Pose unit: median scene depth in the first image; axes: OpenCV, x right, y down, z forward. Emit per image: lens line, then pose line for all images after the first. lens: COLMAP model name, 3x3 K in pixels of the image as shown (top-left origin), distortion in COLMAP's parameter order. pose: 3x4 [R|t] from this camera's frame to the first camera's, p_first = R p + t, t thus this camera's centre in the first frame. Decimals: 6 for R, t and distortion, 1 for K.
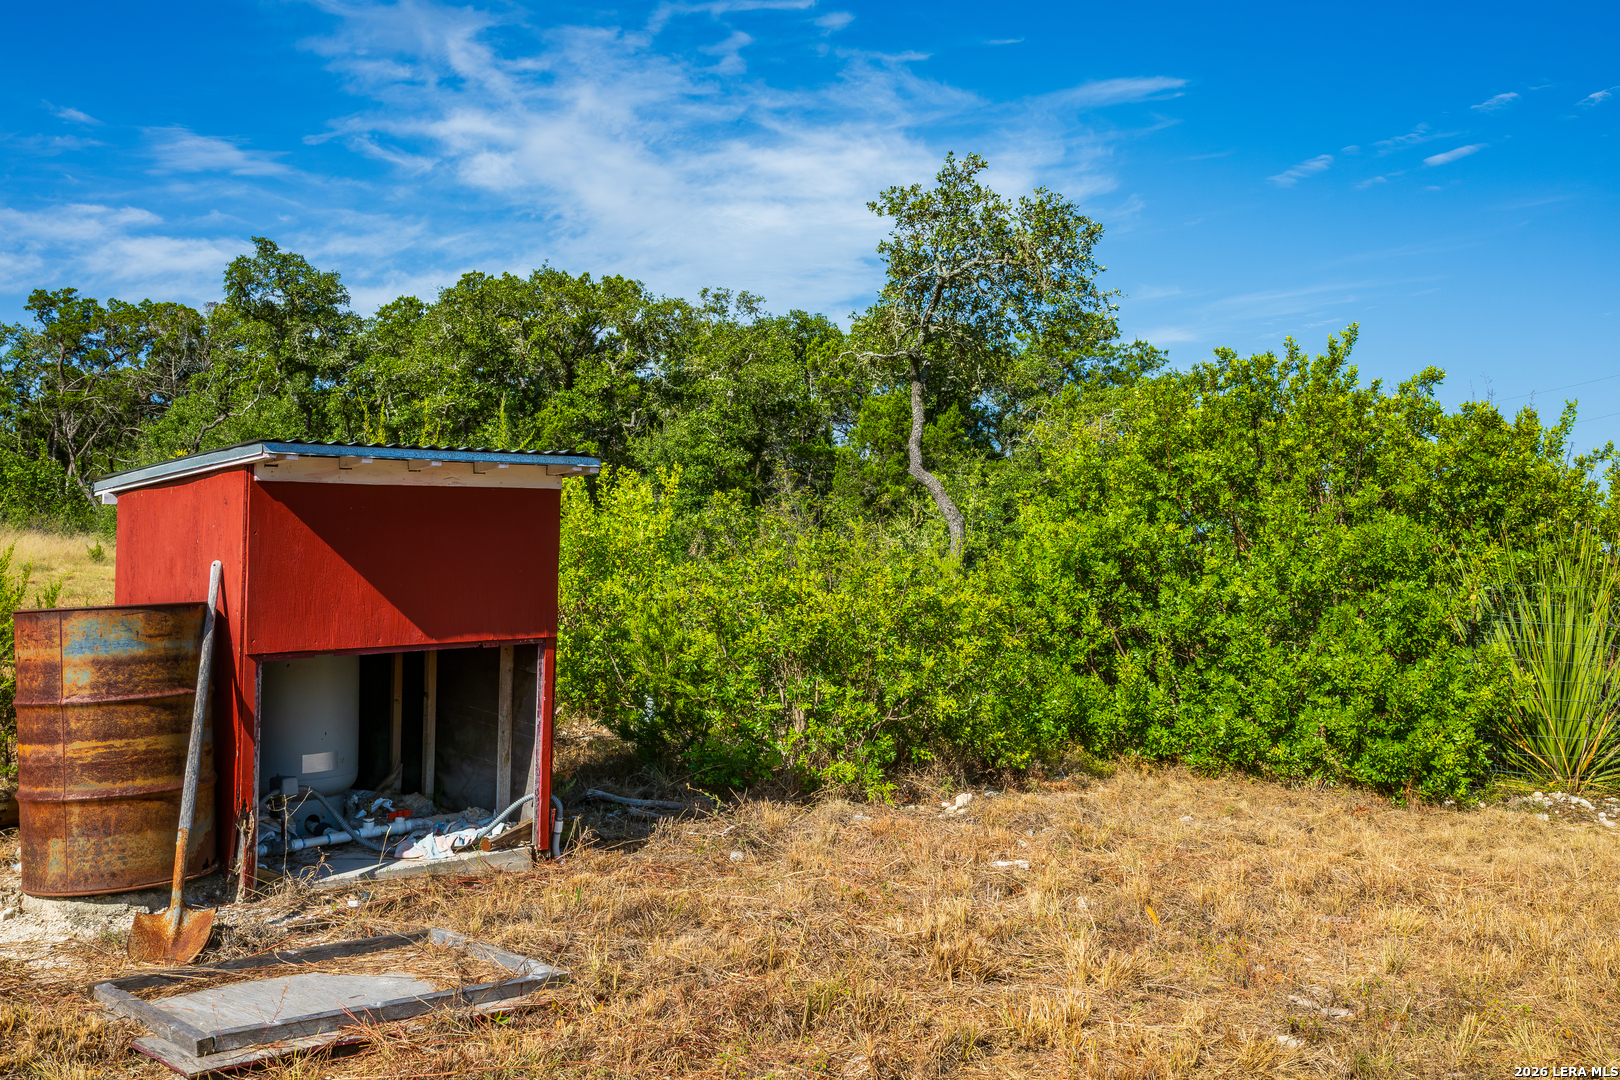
lens RADIAL K [[1445.0, 0, 803.2], [0, 1445.0, 549.5], [0, 0, 1]] dist [0.001422, 0.026916]
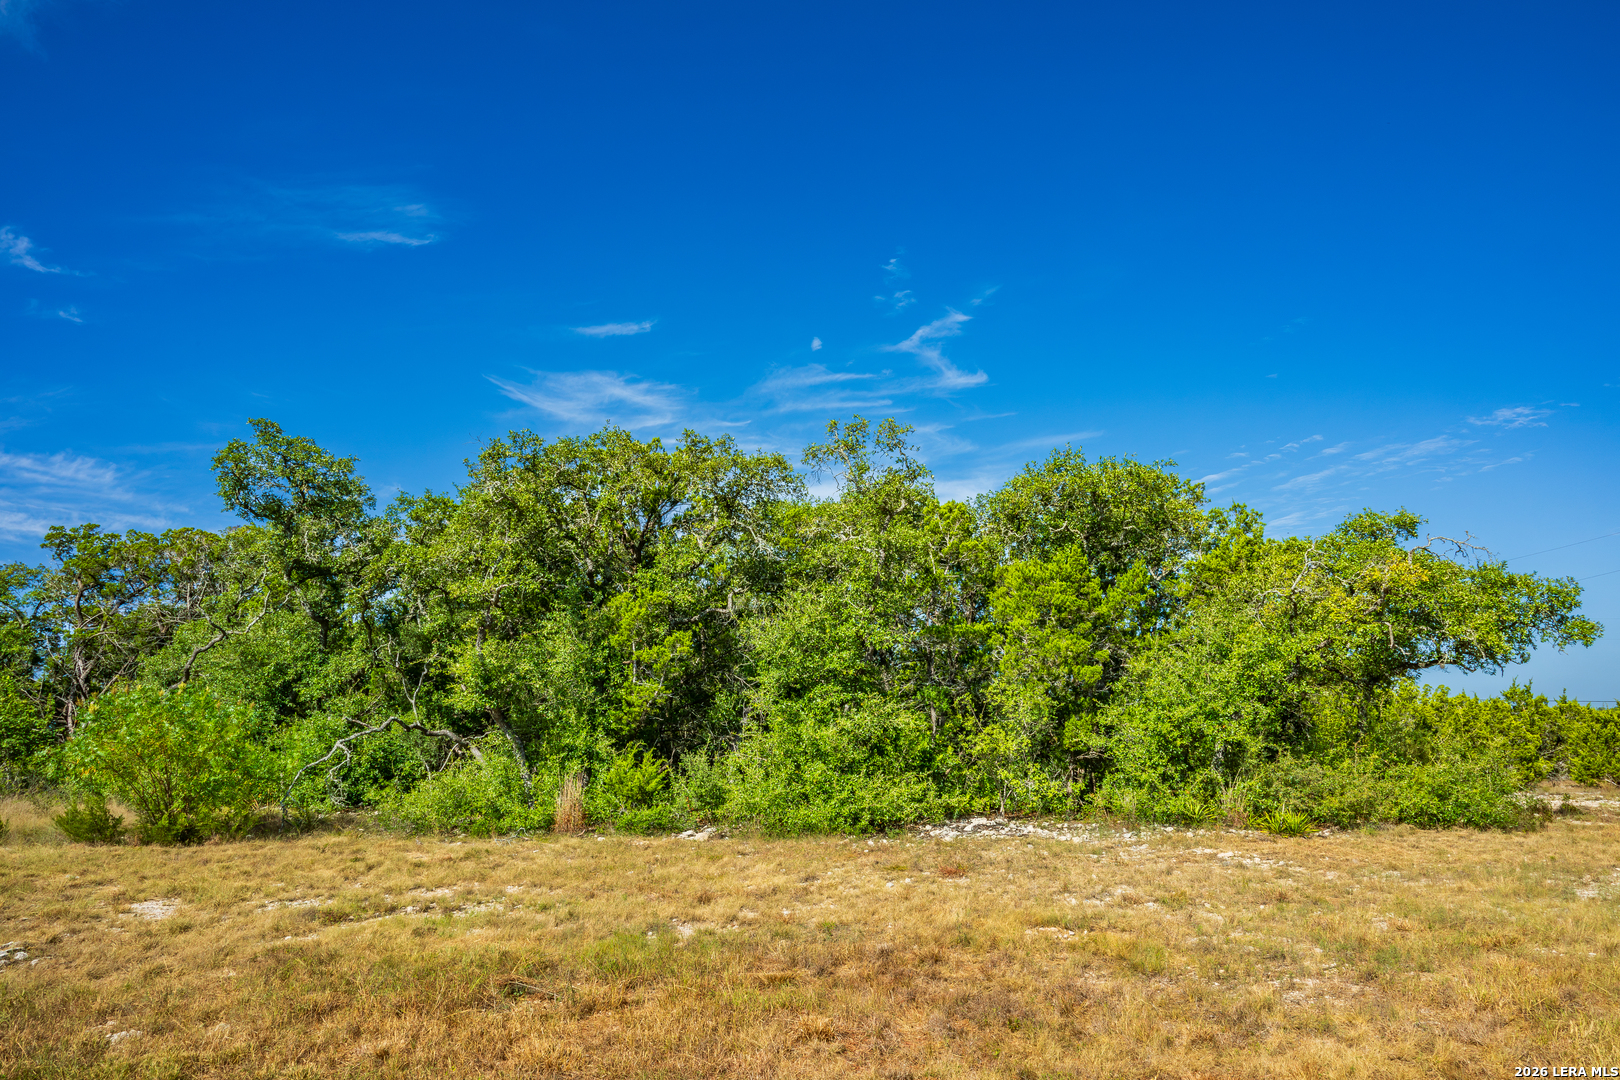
lens RADIAL K [[1070.4, 0, 800.6], [0, 1070.4, 594.0], [0, 0, 1]] dist [-0.001570, -0.001803]
pose [[0.997218, -0.054179, 0.051194, -0.108910], [0.060669, 0.988964, -0.135164, -0.013621], [-0.043306, 0.137893, 0.989500, 0.417160]]
